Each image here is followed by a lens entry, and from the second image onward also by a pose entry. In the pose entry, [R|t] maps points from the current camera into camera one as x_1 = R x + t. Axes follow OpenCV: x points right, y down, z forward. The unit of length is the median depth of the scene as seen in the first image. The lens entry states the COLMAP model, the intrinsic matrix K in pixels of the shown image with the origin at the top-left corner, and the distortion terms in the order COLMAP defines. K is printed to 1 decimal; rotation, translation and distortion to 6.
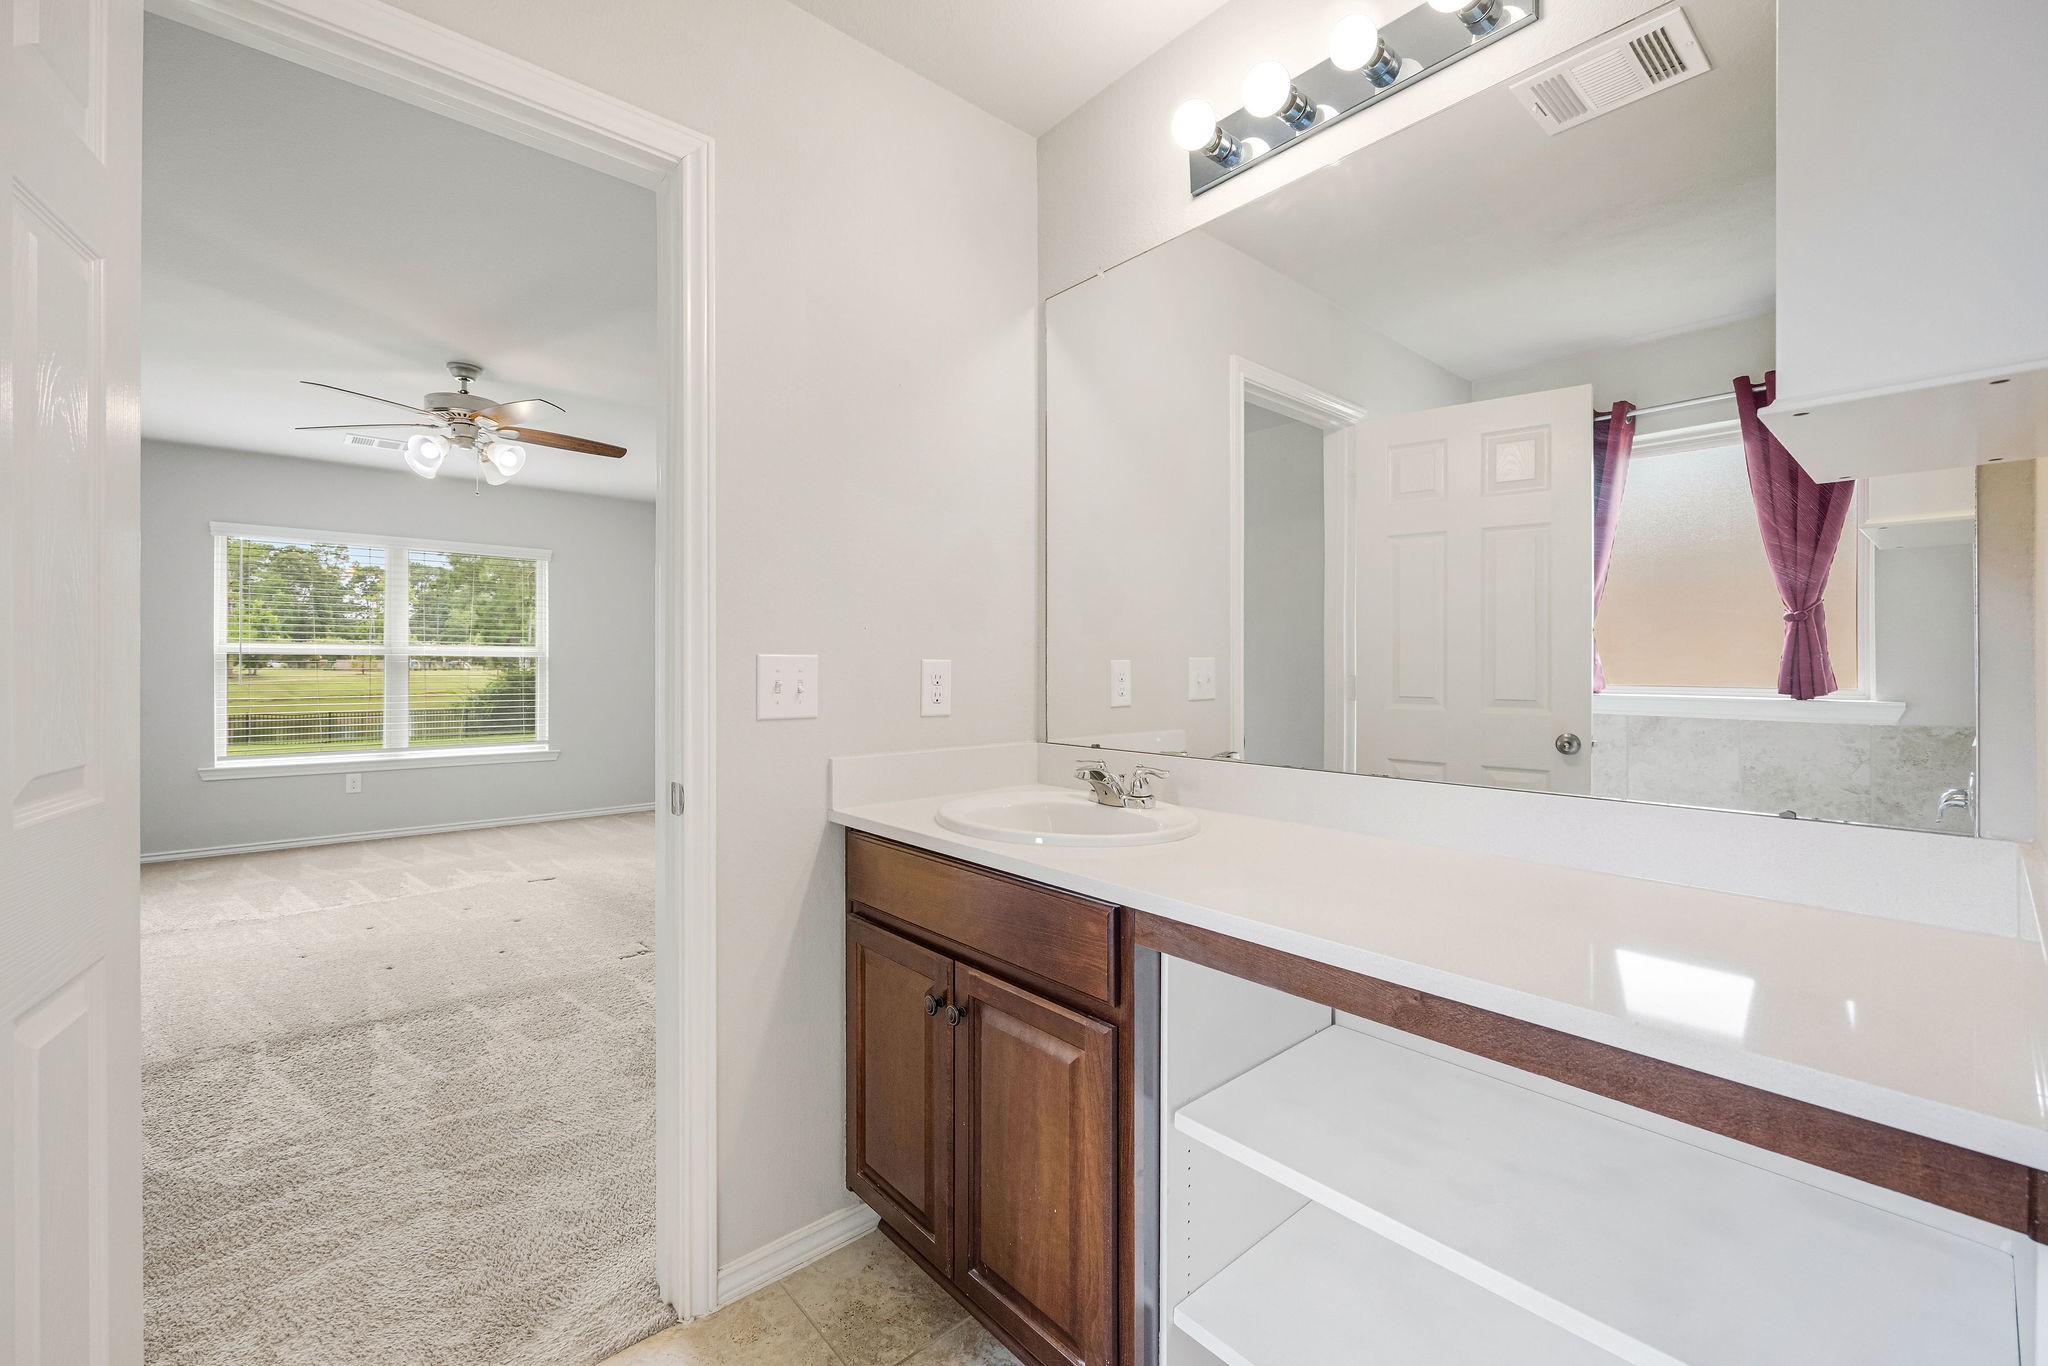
lens RADIAL K [[838.8, 0, 1020.8], [0, 838.8, 660.3], [0, 0, 1]] dist [0.000406, 0.000050]
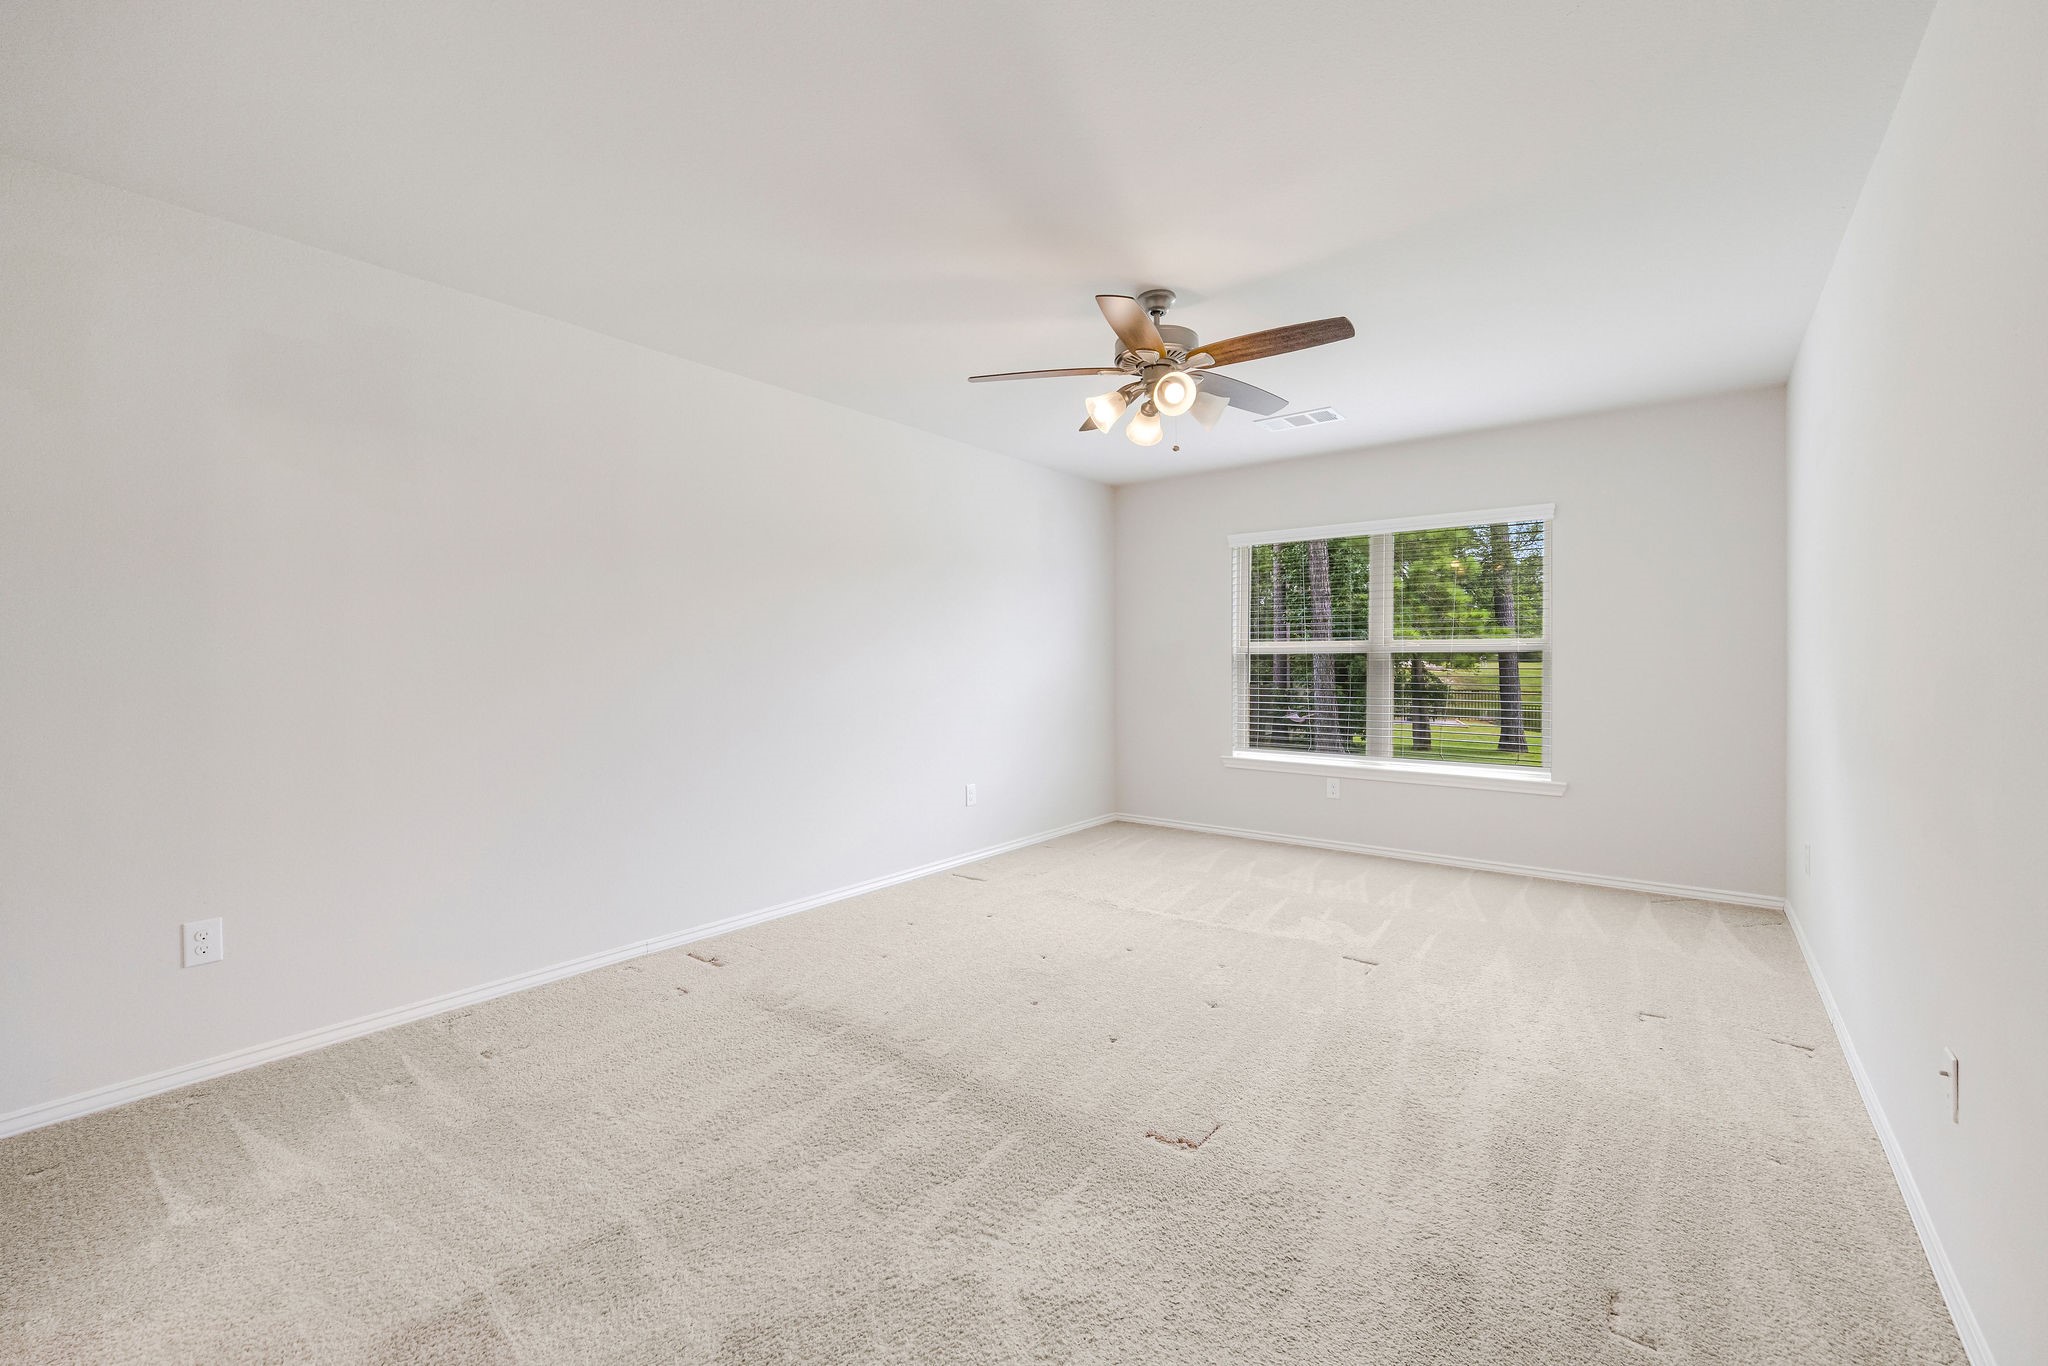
lens RADIAL K [[826.2, 0, 1019.7], [0, 826.2, 674.2], [0, 0, 1]] dist [0.002049, 0.000202]
pose [[0.161634, 0.009601, -0.986804, 0.075163], [0.014200, 0.999827, 0.012054, 0.000425], [0.986749, -0.015961, 0.161470, 0.521637]]
